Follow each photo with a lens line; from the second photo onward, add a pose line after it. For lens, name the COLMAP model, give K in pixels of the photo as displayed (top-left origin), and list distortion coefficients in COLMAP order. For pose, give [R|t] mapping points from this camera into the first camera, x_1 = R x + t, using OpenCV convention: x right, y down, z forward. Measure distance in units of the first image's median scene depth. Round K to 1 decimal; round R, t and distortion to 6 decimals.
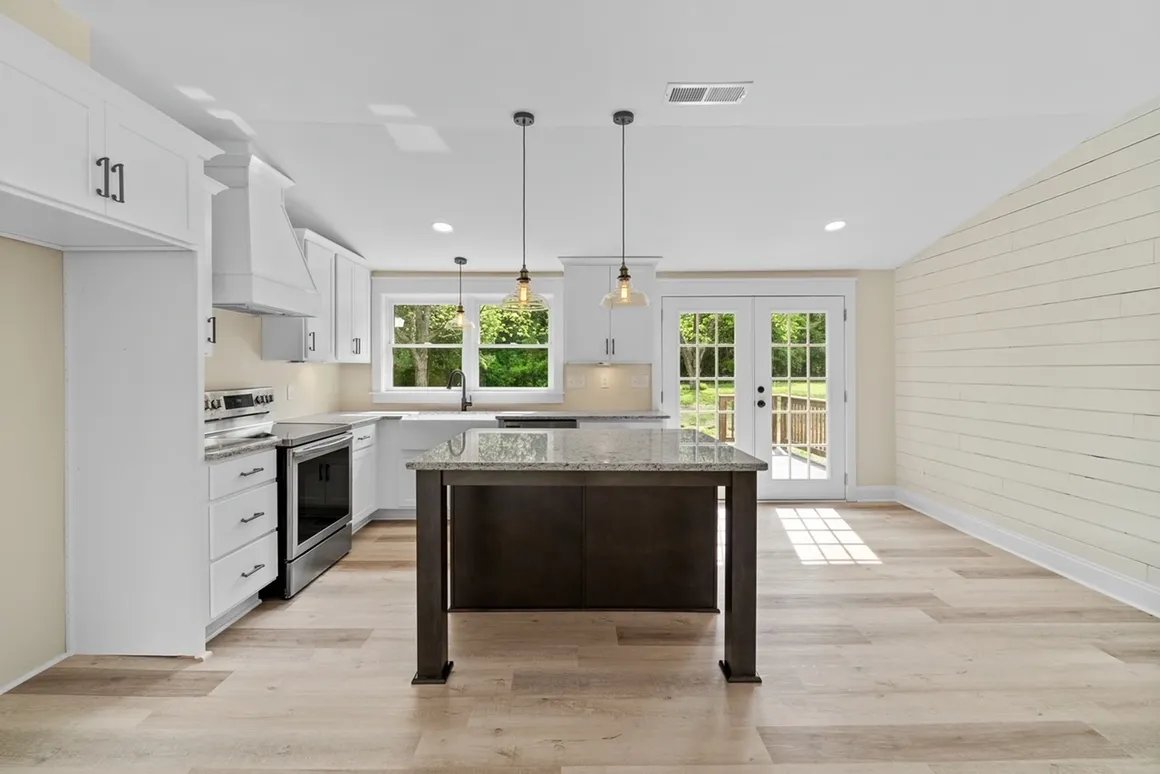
lens RADIAL K [[513.4, 0, 573.9], [0, 513.4, 379.7], [0, 0, 1]] dist [-0.013262, 0.000396]
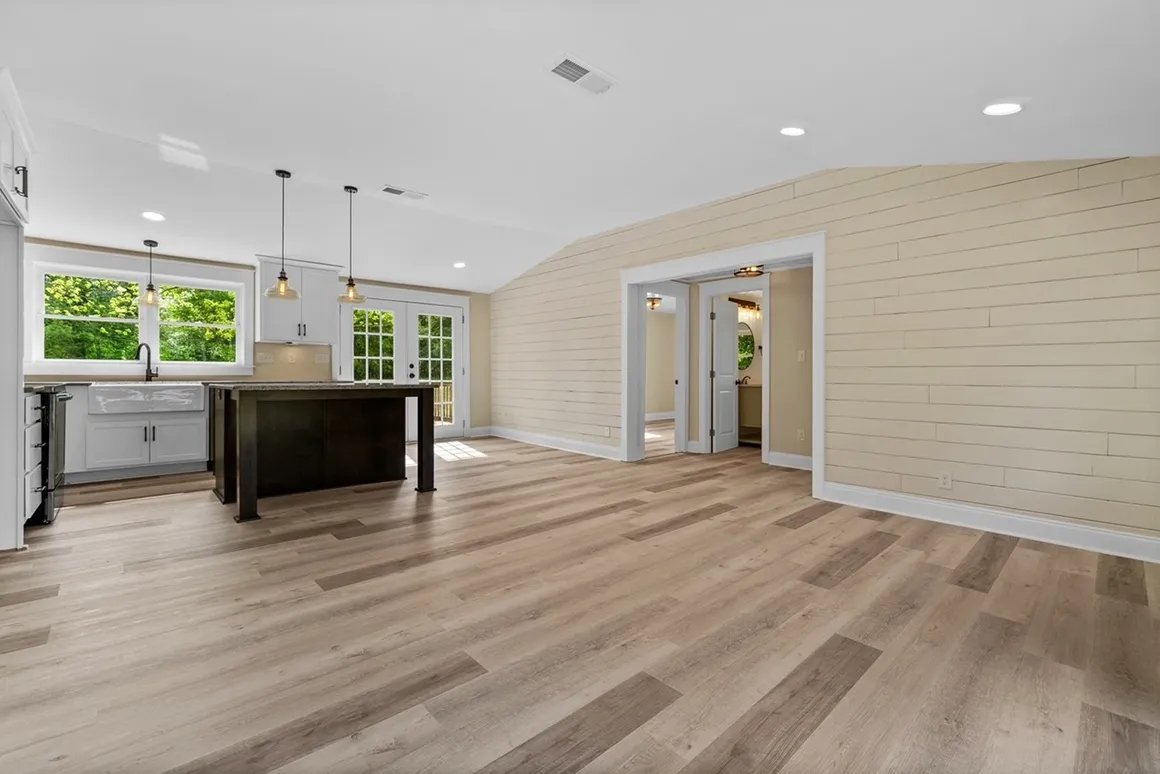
lens RADIAL K [[513.4, 0, 575.5], [0, 513.4, 382.2], [0, 0, 1]] dist [-0.013262, 0.000396]
pose [[0.747790, -0.001703, 0.663933, -0.262826], [0.001635, 0.999998, 0.000723, 0.065844], [-0.663933, 0.000545, 0.747792, -0.414147]]
